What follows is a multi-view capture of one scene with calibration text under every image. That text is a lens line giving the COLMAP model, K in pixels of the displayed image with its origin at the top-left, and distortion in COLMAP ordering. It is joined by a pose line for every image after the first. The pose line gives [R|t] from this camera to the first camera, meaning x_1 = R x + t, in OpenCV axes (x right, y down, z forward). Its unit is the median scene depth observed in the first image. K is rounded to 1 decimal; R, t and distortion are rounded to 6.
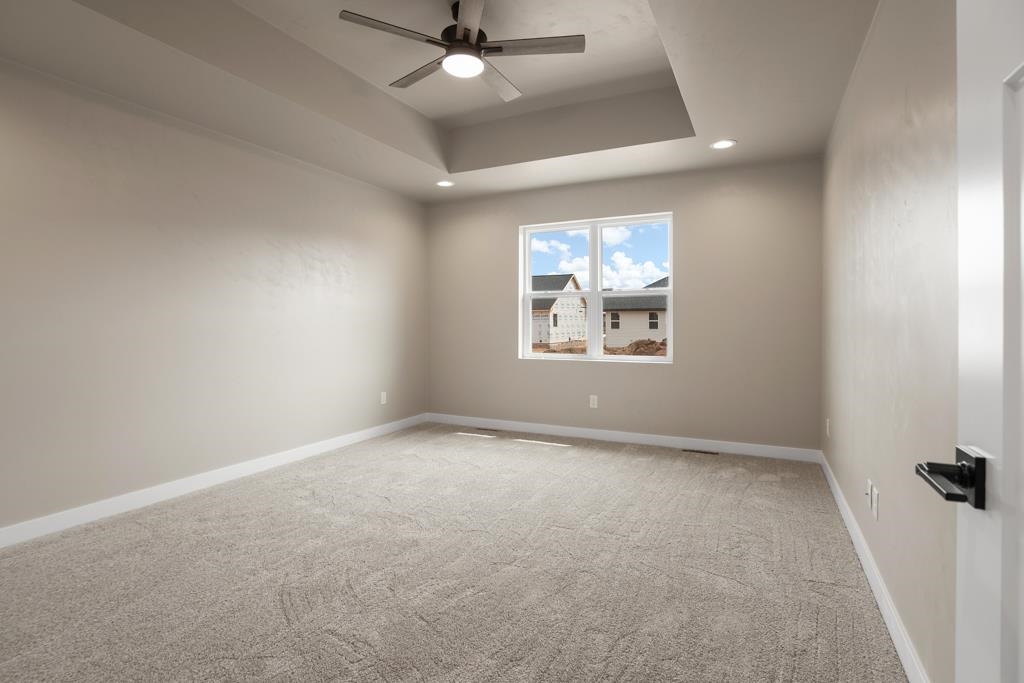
lens RADIAL K [[501.0, 0, 495.4], [0, 501.0, 324.8], [0, 0, 1]] dist [-0.031795, -0.000231]
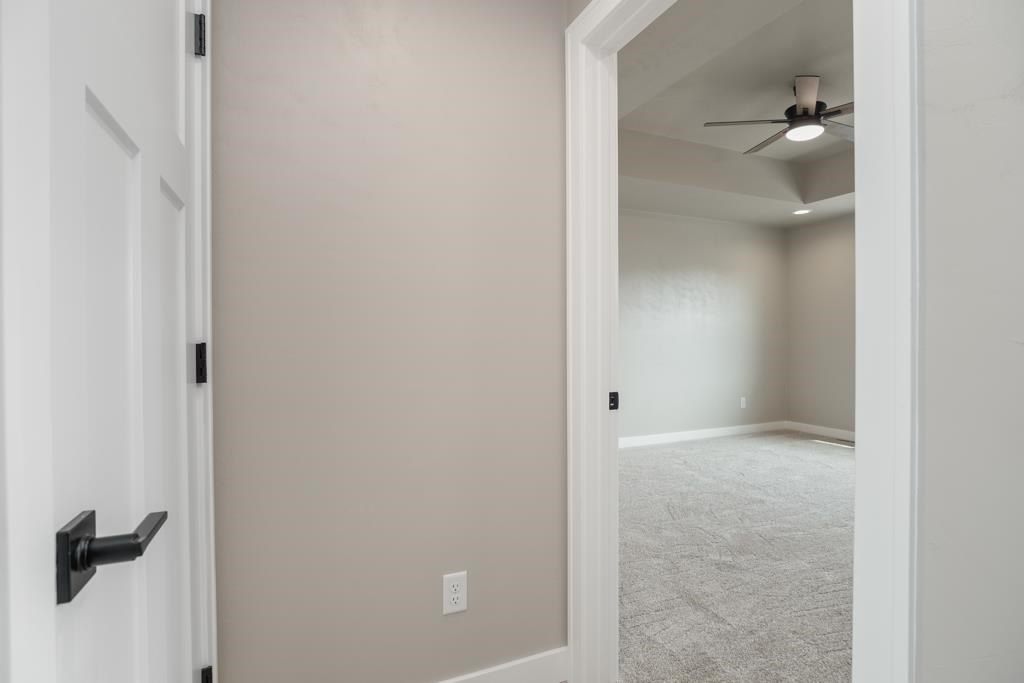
lens RADIAL K [[501.0, 0, 511.3], [0, 501.0, 340.4], [0, 0, 1]] dist [-0.031795, -0.000231]
pose [[0.784249, 0.000224, -0.620447, 0.125162], [-0.001279, 0.999998, -0.001255, 0.003900], [0.620446, 0.001778, 0.784248, -0.428805]]
